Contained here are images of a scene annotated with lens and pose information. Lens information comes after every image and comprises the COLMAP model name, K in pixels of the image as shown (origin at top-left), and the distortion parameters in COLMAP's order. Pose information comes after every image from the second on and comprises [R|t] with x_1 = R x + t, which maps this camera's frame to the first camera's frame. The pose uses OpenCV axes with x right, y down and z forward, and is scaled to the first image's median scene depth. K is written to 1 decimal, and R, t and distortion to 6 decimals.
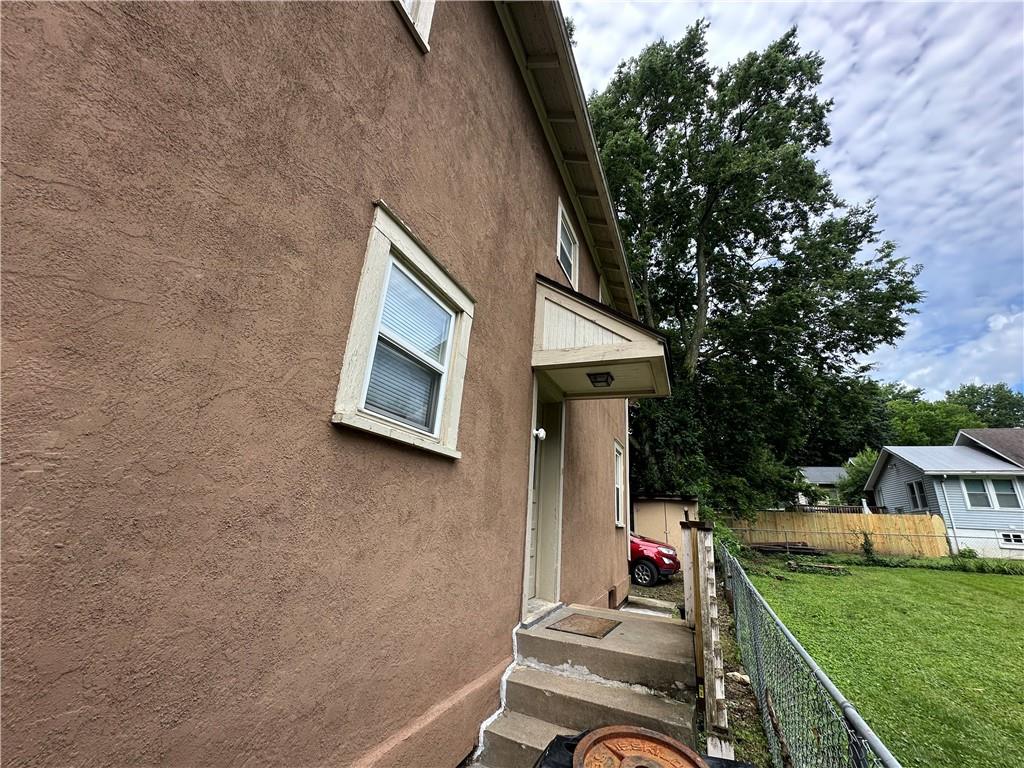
lens RADIAL K [[408.1, 0, 512.0], [0, 408.1, 384.0], [0, 0, 1]] dist [-0.000536, 0.000007]
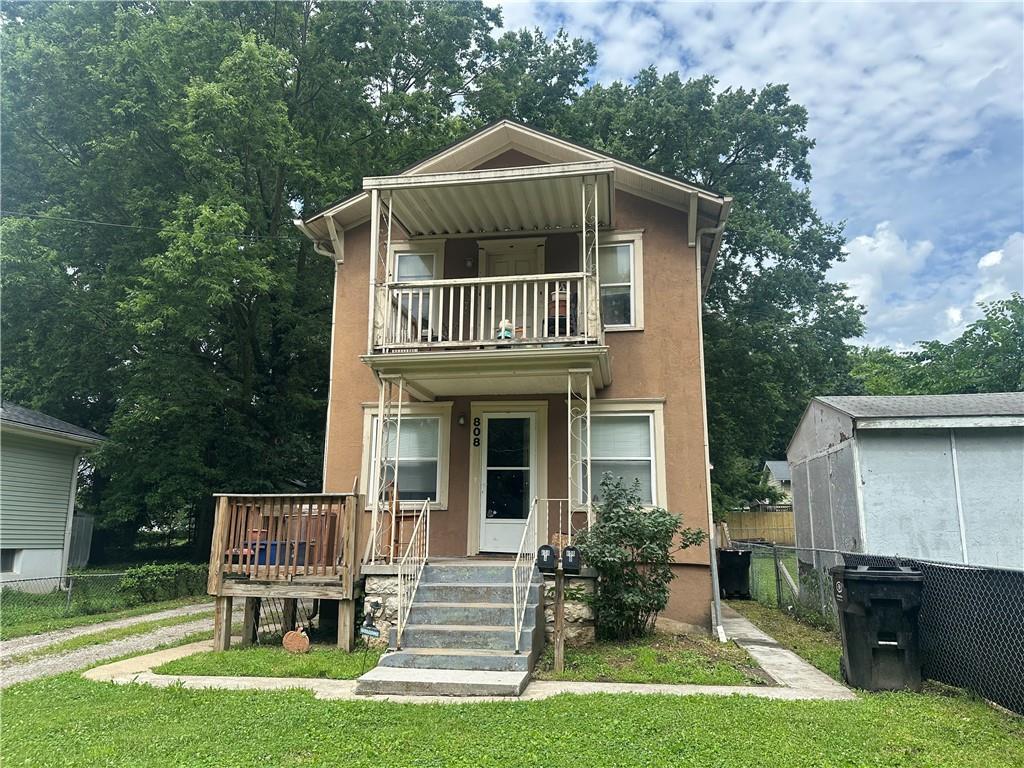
lens RADIAL K [[715.0, 0, 512.0], [0, 715.0, 384.0], [0, 0, 1]] dist [0.077881, 0.000324]
pose [[0.968071, 0.001724, 0.250669, -0.469172], [-0.029854, 0.993652, 0.108463, -0.238318], [-0.248891, -0.112483, 0.961978, -0.724516]]
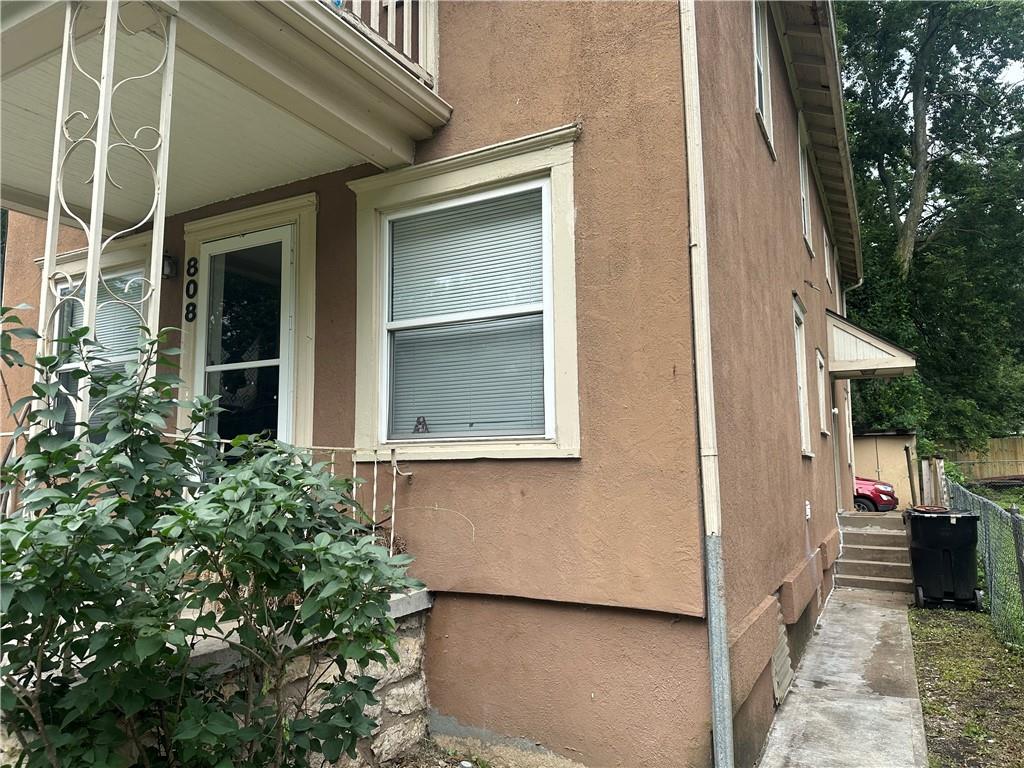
lens RADIAL K [[723.8, 0, 512.0], [0, 723.8, 384.0], [0, 0, 1]] dist [0.009319, 0.002157]
pose [[0.994636, -0.079203, -0.066532, -0.222544], [0.090297, 0.978588, 0.184963, -0.140178], [0.050457, -0.189978, 0.980491, -0.417911]]
